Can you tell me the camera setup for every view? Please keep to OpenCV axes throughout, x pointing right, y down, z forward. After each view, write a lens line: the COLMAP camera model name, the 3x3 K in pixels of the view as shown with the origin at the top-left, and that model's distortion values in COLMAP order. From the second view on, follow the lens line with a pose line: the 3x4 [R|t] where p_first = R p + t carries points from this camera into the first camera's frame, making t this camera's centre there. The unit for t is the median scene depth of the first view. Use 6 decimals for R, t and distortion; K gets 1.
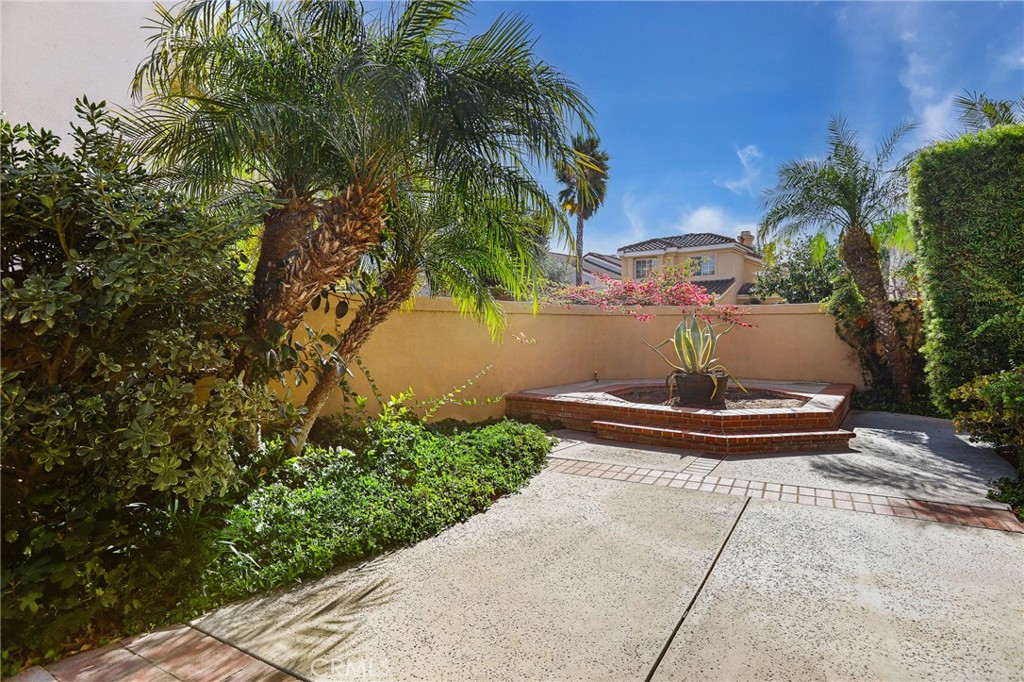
lens RADIAL K [[527.3, 0, 512.0], [0, 527.3, 341.0], [0, 0, 1]] dist [0.000538, 0.000212]
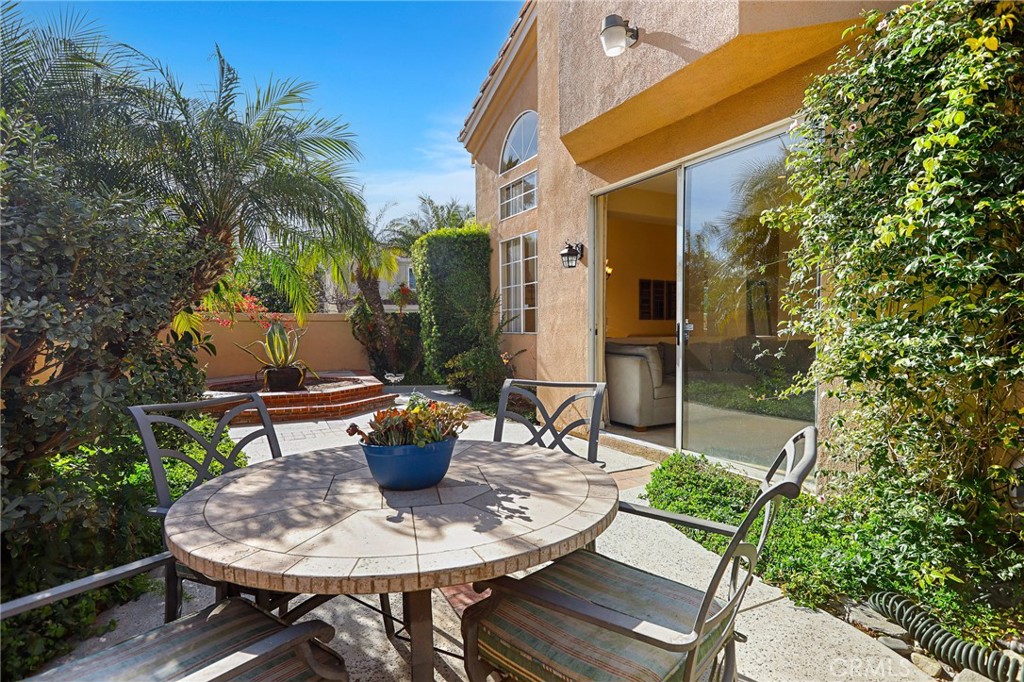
lens RADIAL K [[527.3, 0, 512.0], [0, 527.3, 341.0], [0, 0, 1]] dist [0.000538, 0.000212]
pose [[0.542408, -0.022115, 0.839824, -0.529260], [0.027861, 0.999577, 0.008327, 0.002891], [-0.839653, 0.018881, 0.542795, -0.197567]]
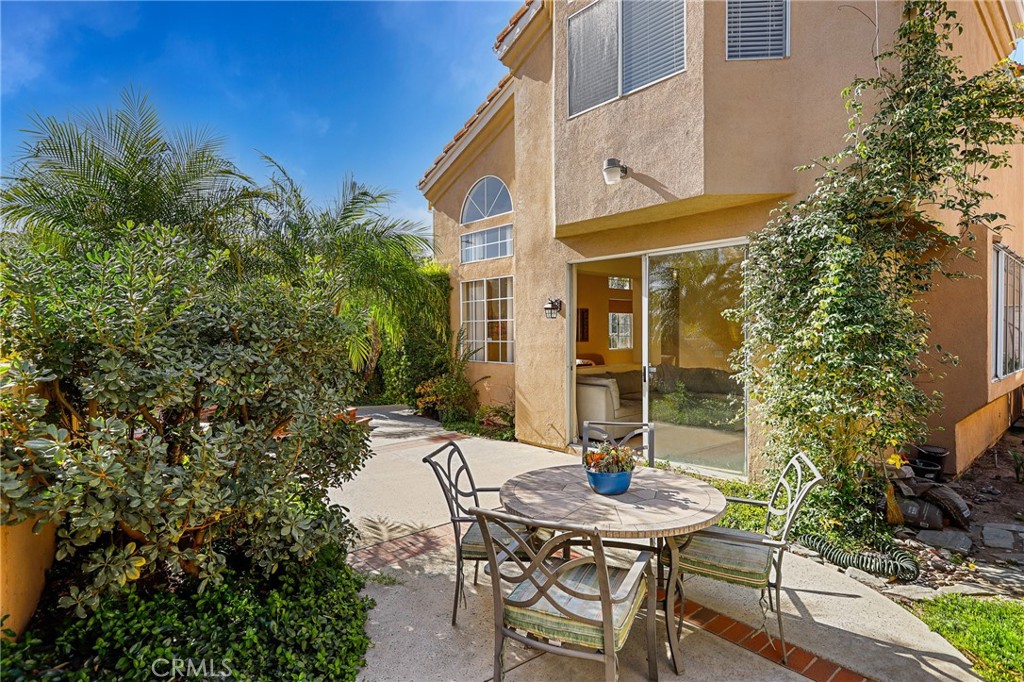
lens RADIAL K [[523.9, 0, 511.0], [0, 523.9, 333.2], [0, 0, 1]] dist [0.000223, 0.000227]
pose [[0.339174, -0.001554, 0.940723, -0.876929], [0.033577, 0.999381, -0.010455, -0.083174], [-0.940124, 0.035133, 0.339016, -0.081580]]
